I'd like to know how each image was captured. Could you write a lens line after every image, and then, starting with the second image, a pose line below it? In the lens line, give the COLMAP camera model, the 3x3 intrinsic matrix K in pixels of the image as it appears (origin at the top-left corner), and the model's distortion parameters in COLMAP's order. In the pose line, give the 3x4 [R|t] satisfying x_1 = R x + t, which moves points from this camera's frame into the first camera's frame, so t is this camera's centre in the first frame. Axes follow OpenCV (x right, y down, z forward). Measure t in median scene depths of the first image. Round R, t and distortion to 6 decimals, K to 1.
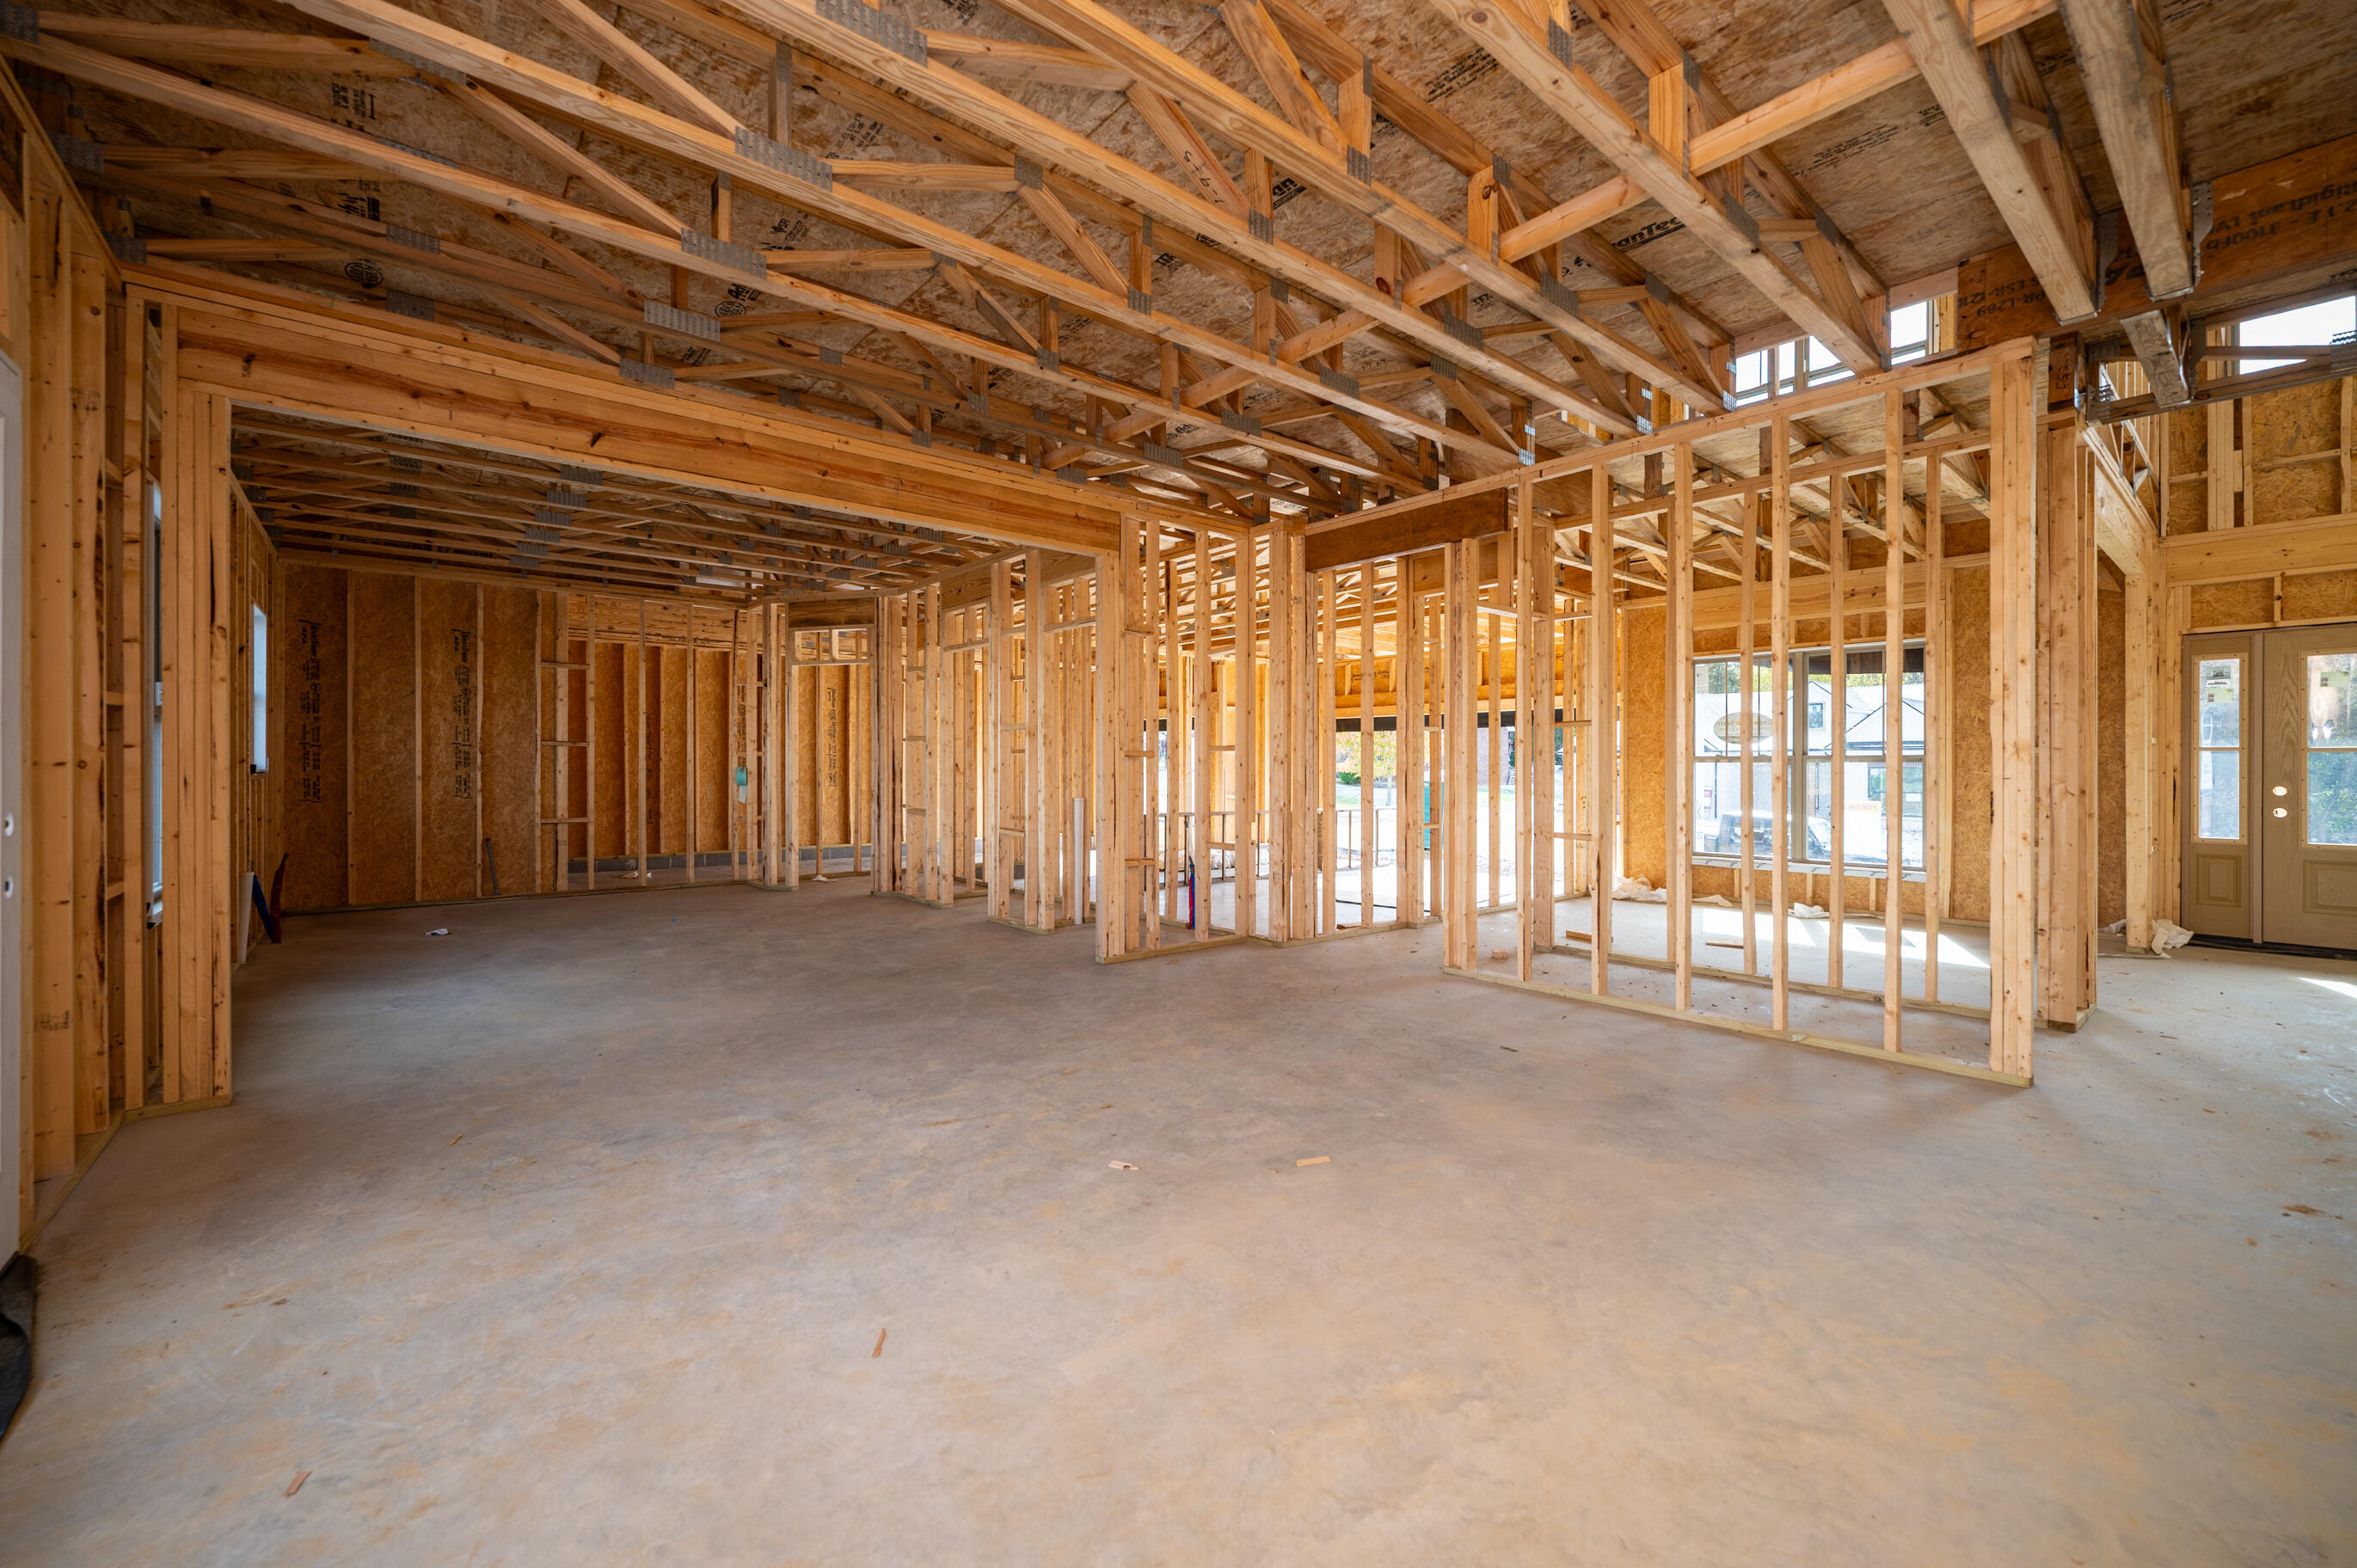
lens RADIAL K [[935.7, 0, 1191.3], [0, 935.7, 775.8], [0, 0, 1]] dist [-0.001232, 0.000275]
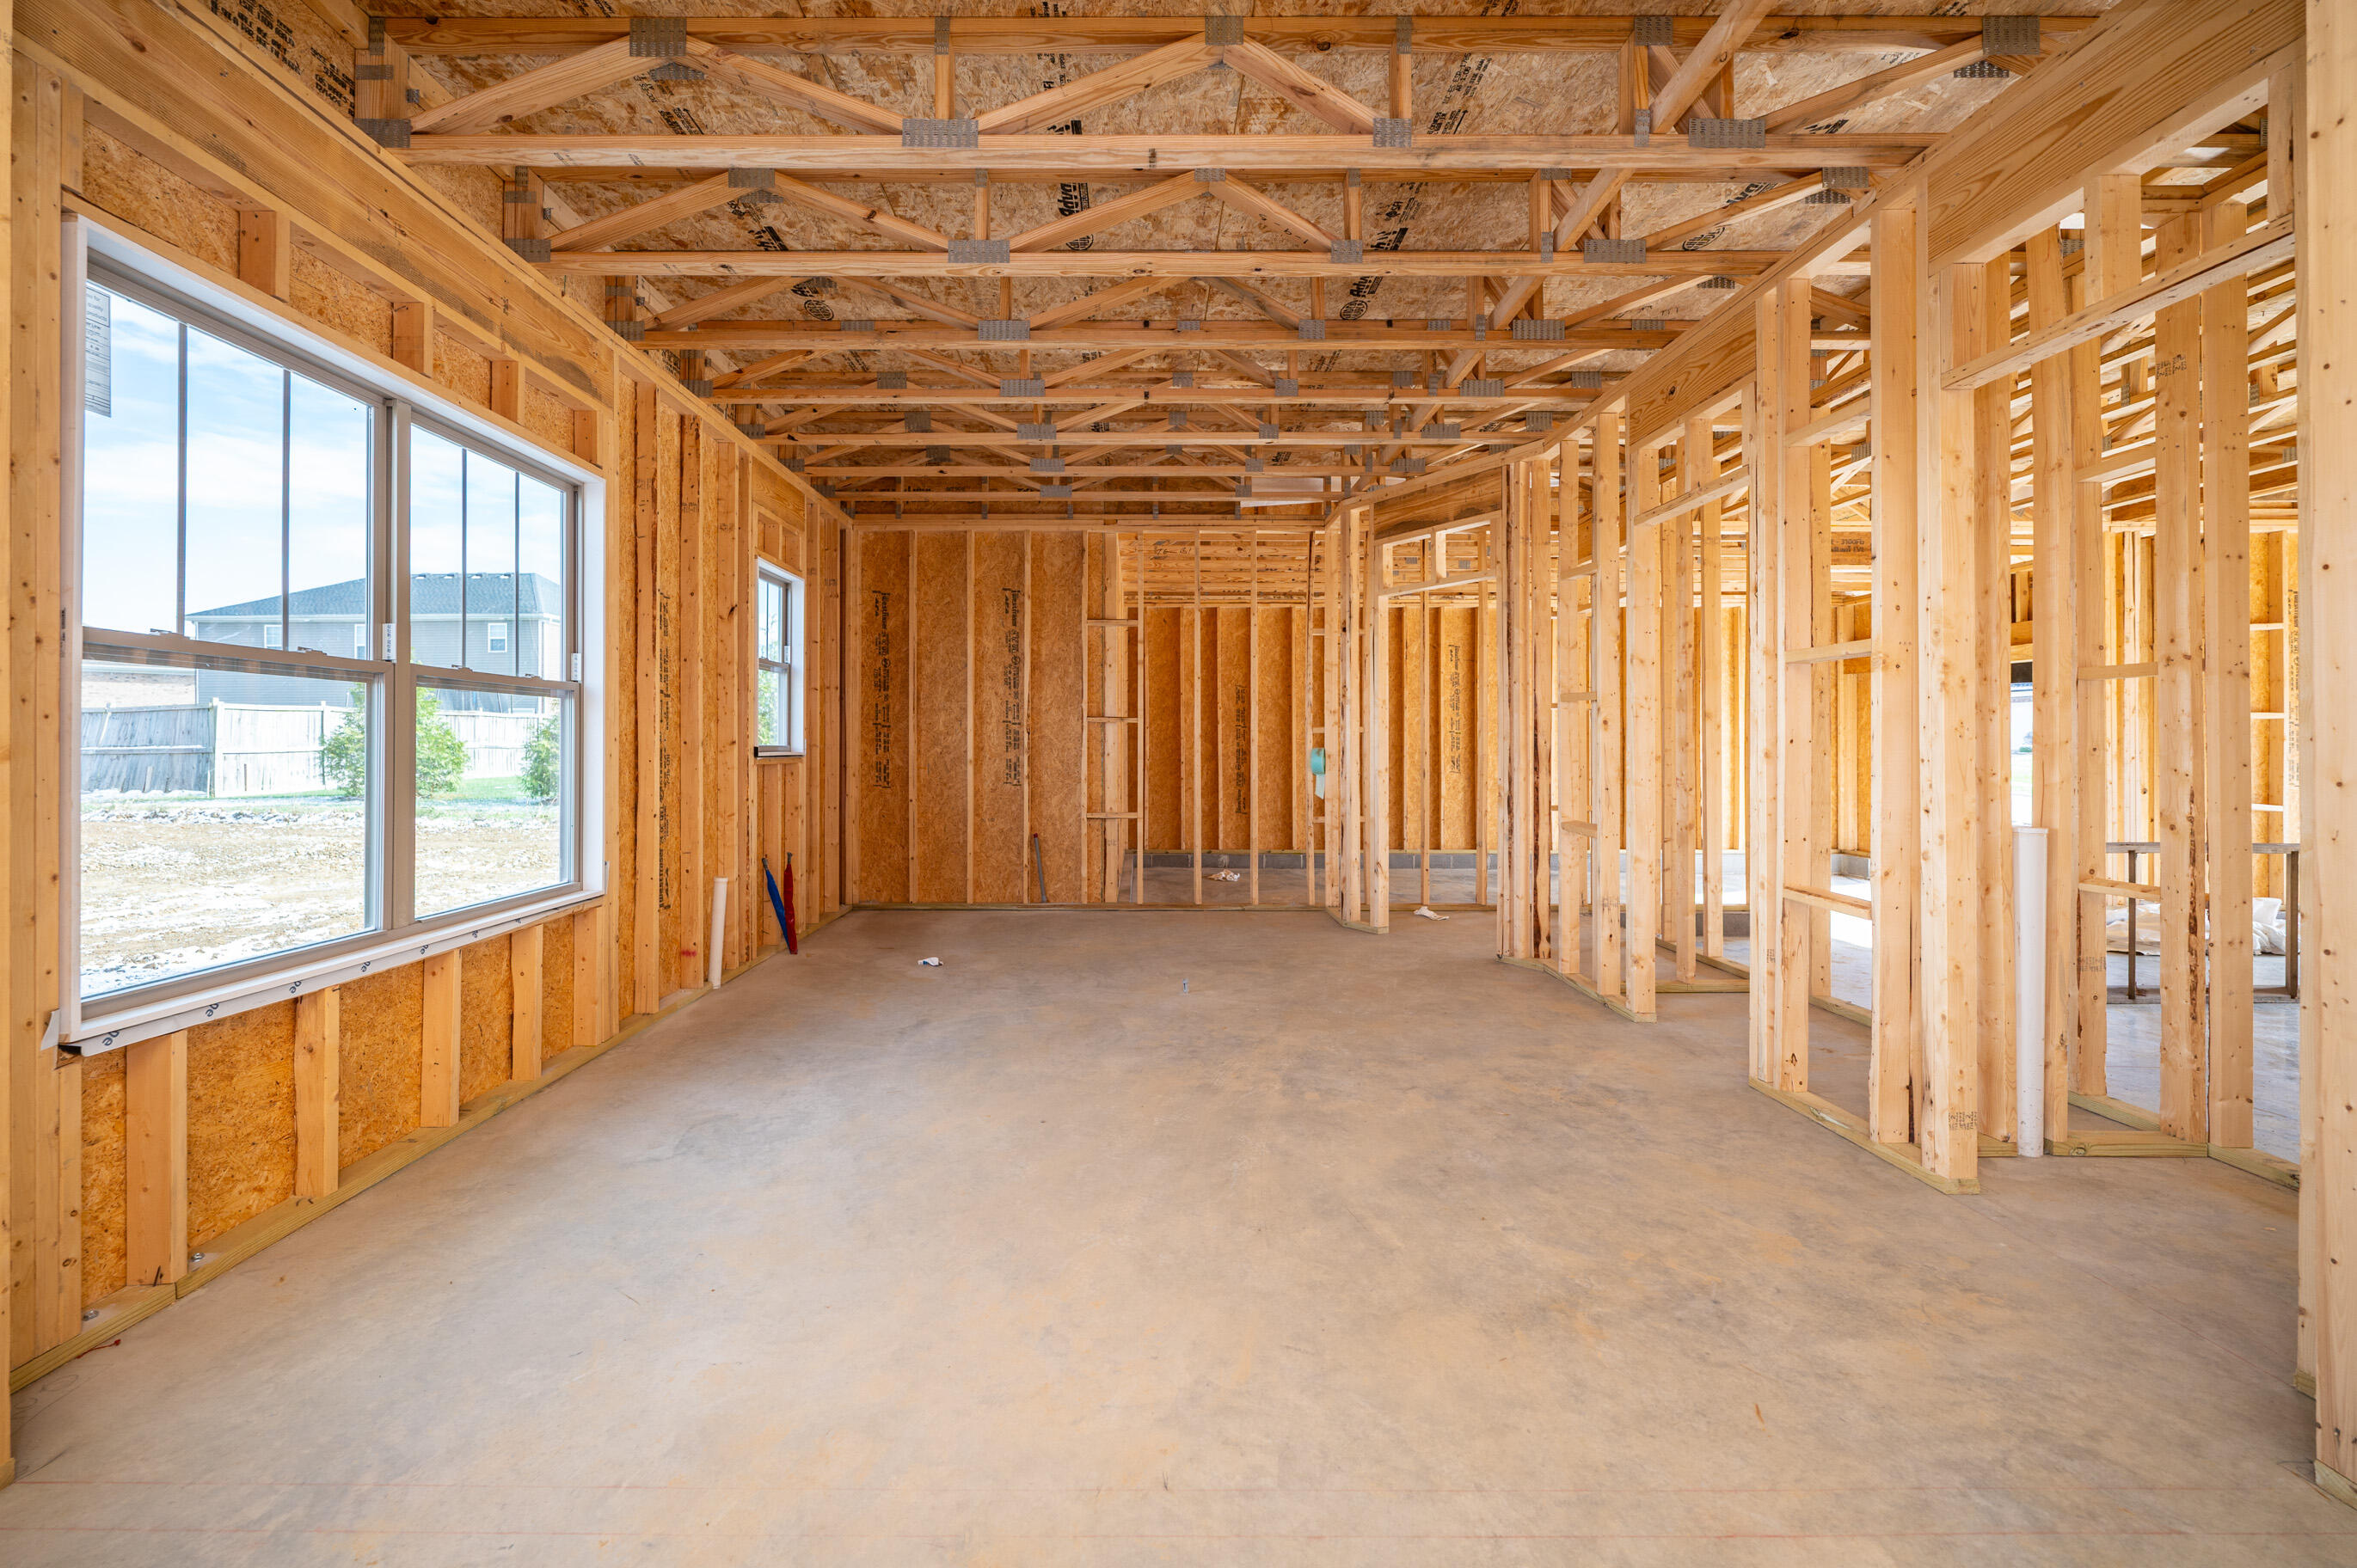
lens RADIAL K [[965.1, 0, 1126.3], [0, 965.1, 745.3], [0, 0, 1]] dist [-0.002348, -0.000135]
pose [[0.755732, -0.004128, -0.654868, -0.128013], [-0.003787, 0.999936, -0.010674, -0.003971], [0.654870, 0.010547, 0.755668, 0.413474]]
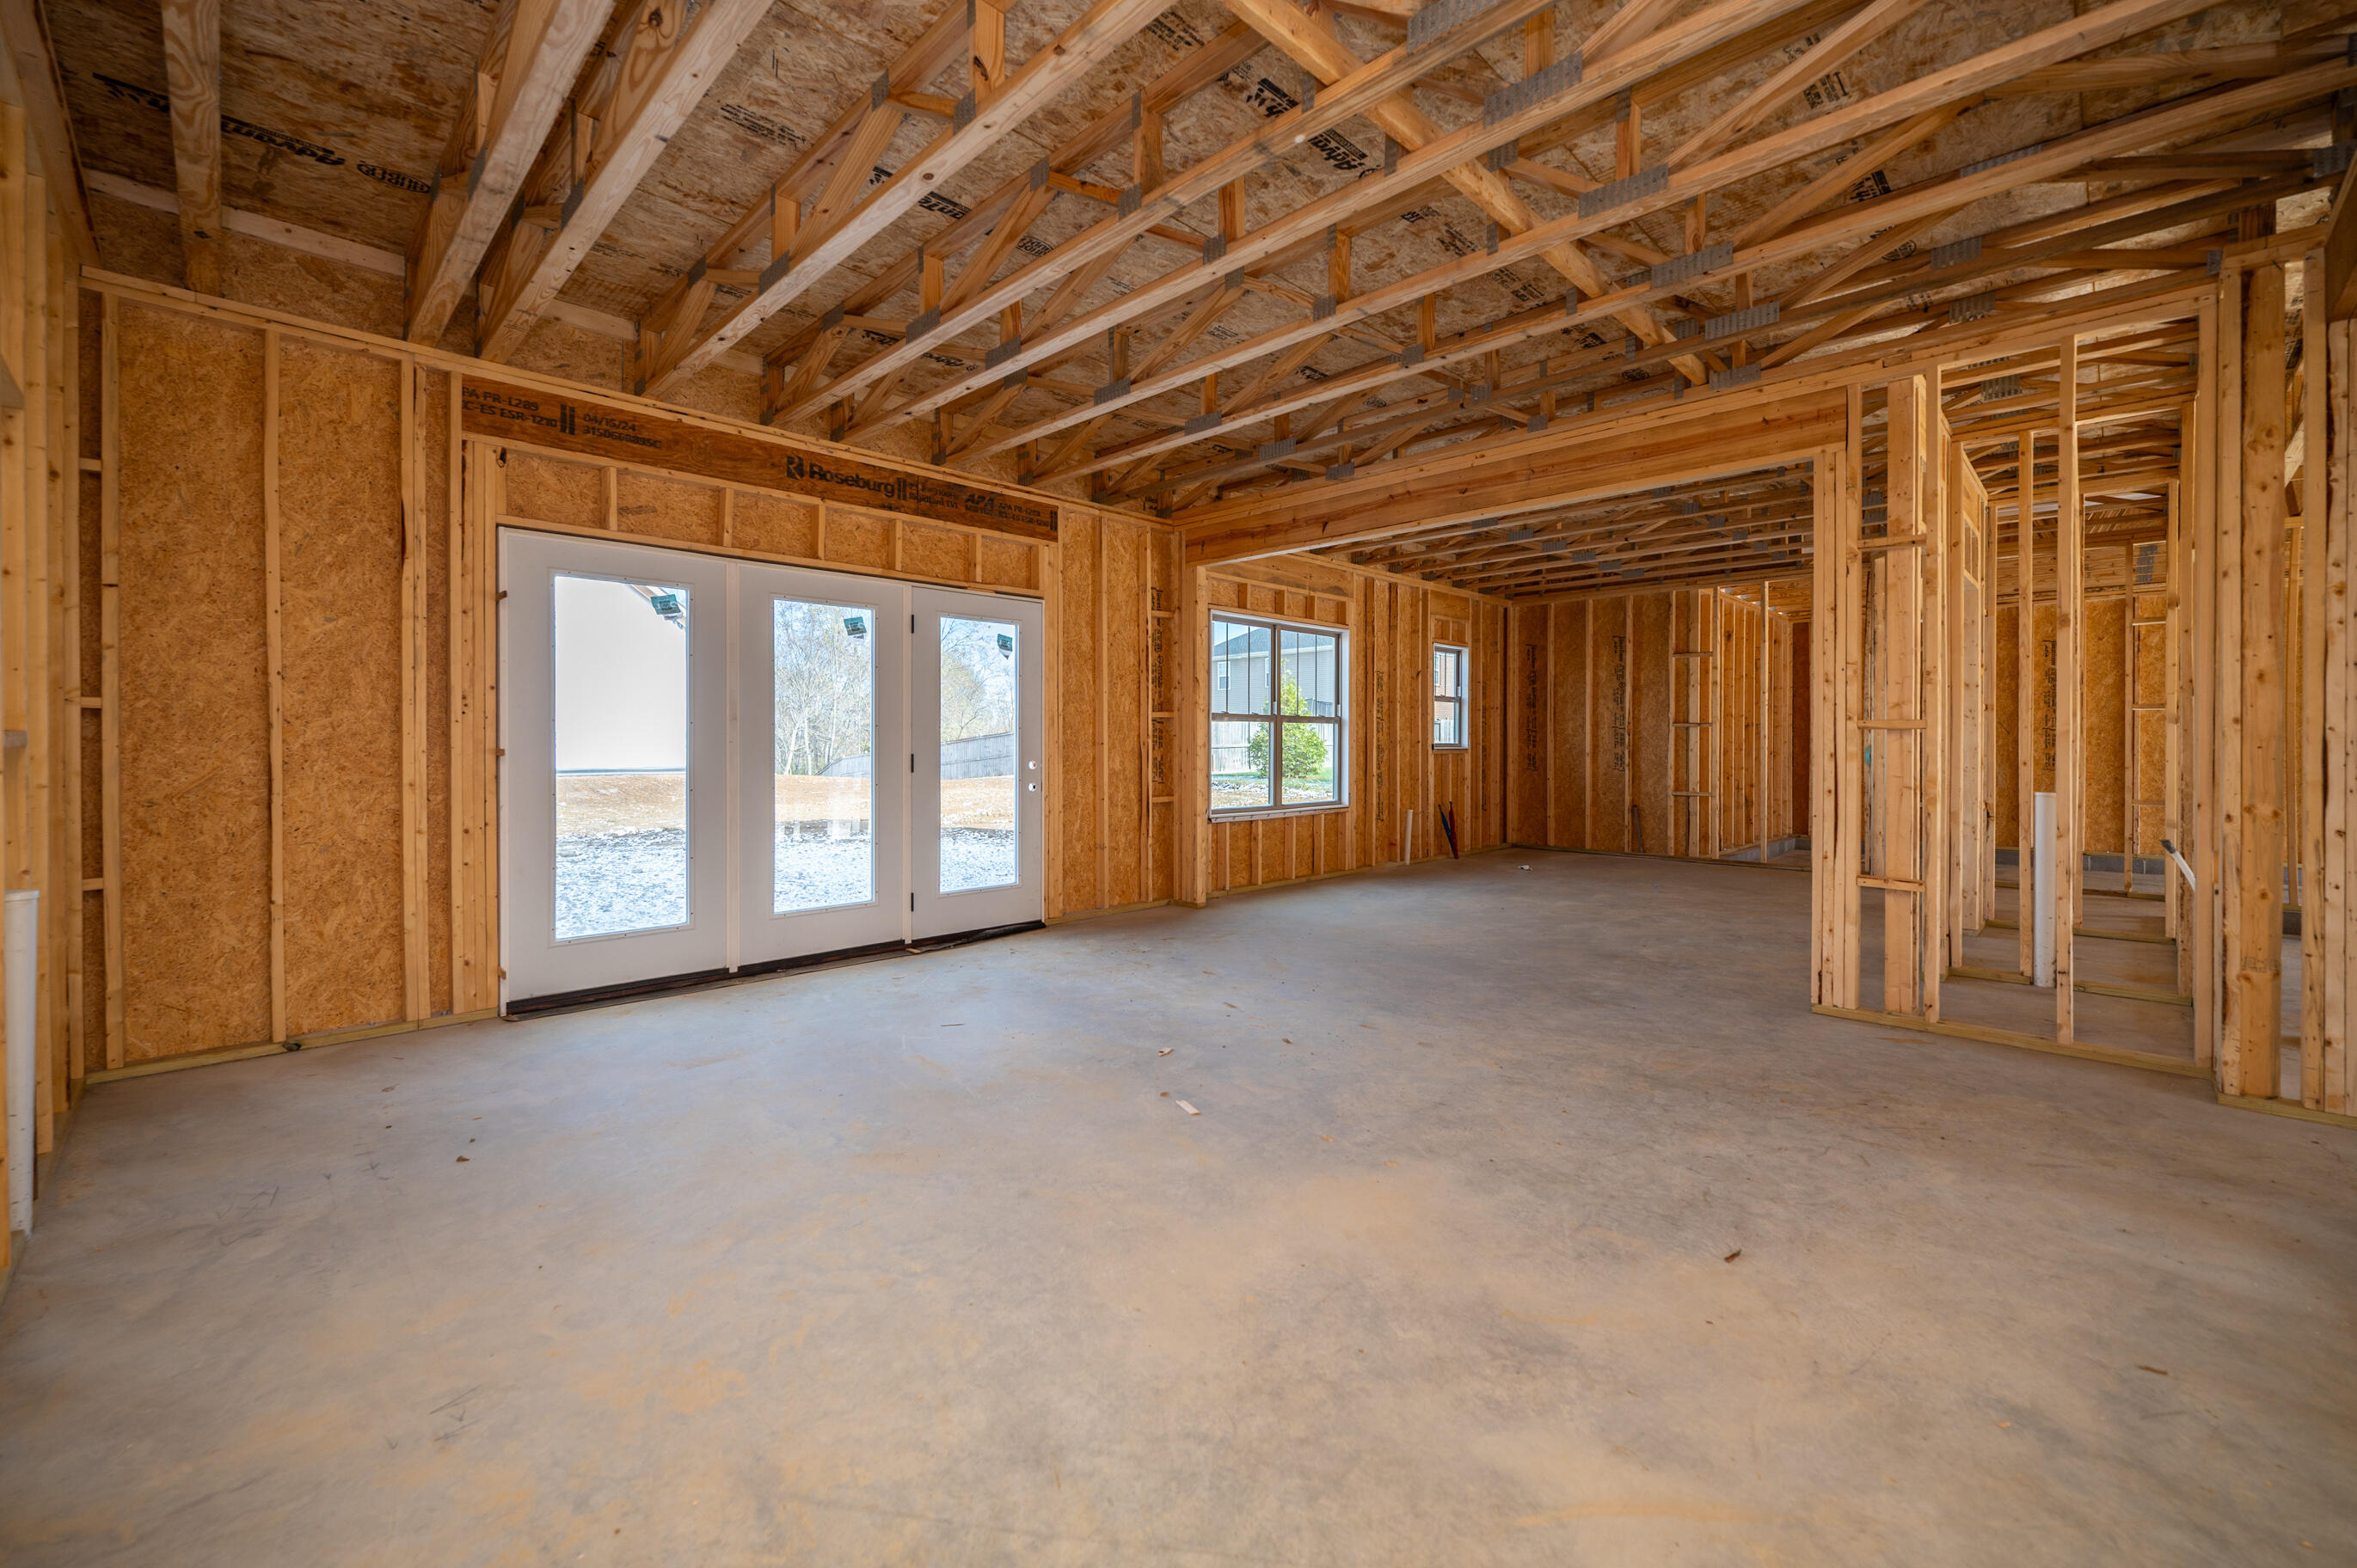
lens RADIAL K [[947.5, 0, 1189.1], [0, 947.5, 751.3], [0, 0, 1]] dist [-0.001801, 0.000008]
pose [[0.101941, 0.004085, -0.994782, 0.425370], [-0.009895, 0.999946, 0.003092, -0.000472], [0.994741, 0.009528, 0.101976, 0.310557]]
